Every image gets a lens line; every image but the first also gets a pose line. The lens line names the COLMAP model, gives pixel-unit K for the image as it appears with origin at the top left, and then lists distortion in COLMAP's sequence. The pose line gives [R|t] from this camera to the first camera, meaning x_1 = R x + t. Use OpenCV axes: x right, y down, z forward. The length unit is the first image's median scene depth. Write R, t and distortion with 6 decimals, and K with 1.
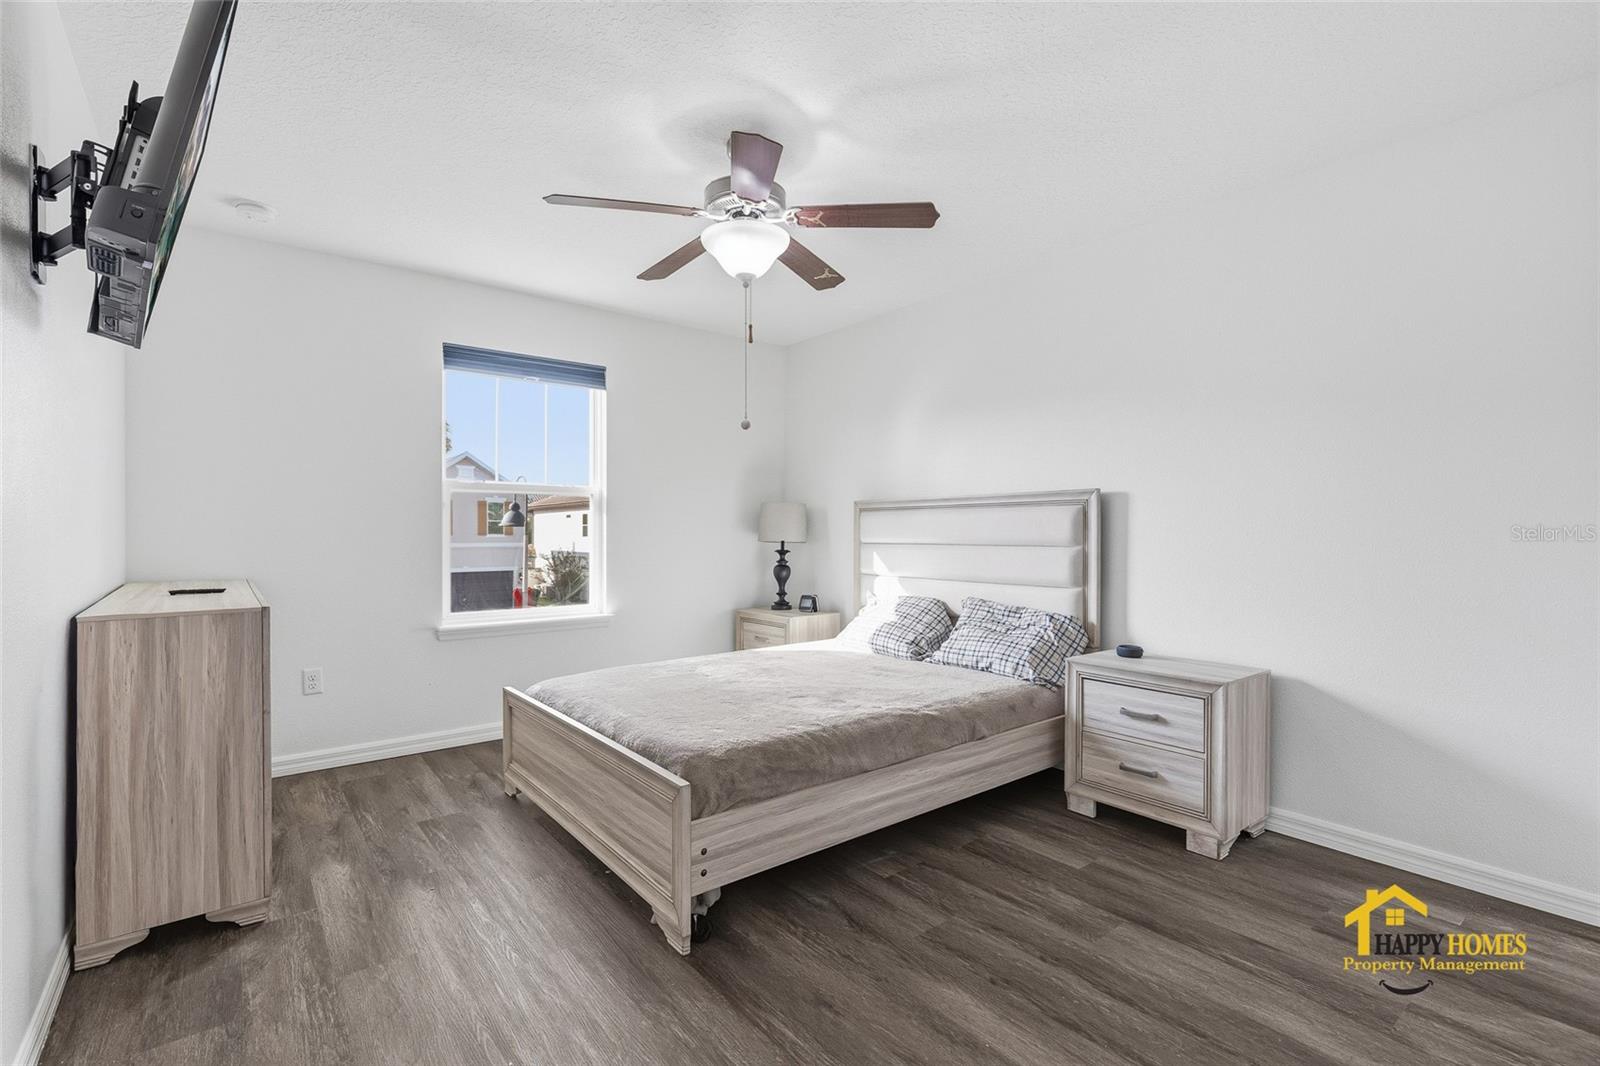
lens RADIAL K [[729.8, 0, 803.4], [0, 729.8, 536.5], [0, 0, 1]] dist [0.011205, -0.000643]
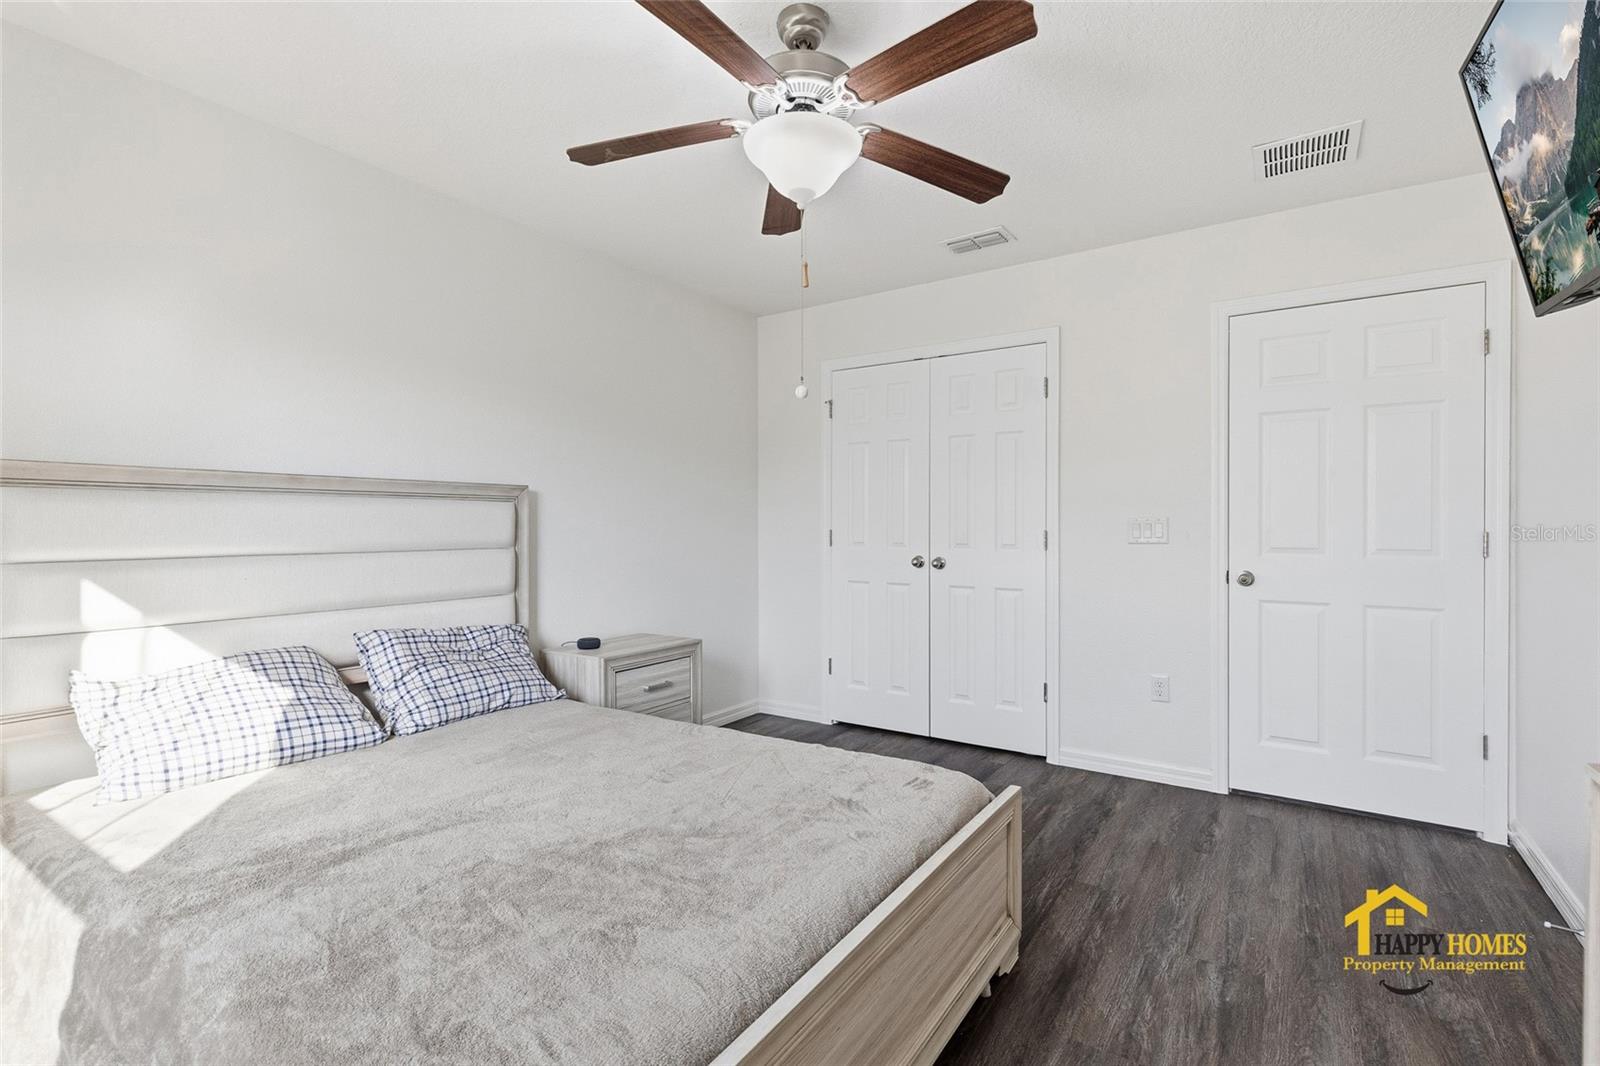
lens RADIAL K [[729.8, 0, 802.8], [0, 729.8, 528.6], [0, 0, 1]] dist [0.011205, -0.000643]
pose [[-0.322611, 0.000347, 0.946532, -0.598220], [0.005487, 0.999984, 0.001504, -0.010097], [-0.946516, 0.005679, -0.322608, 0.942209]]
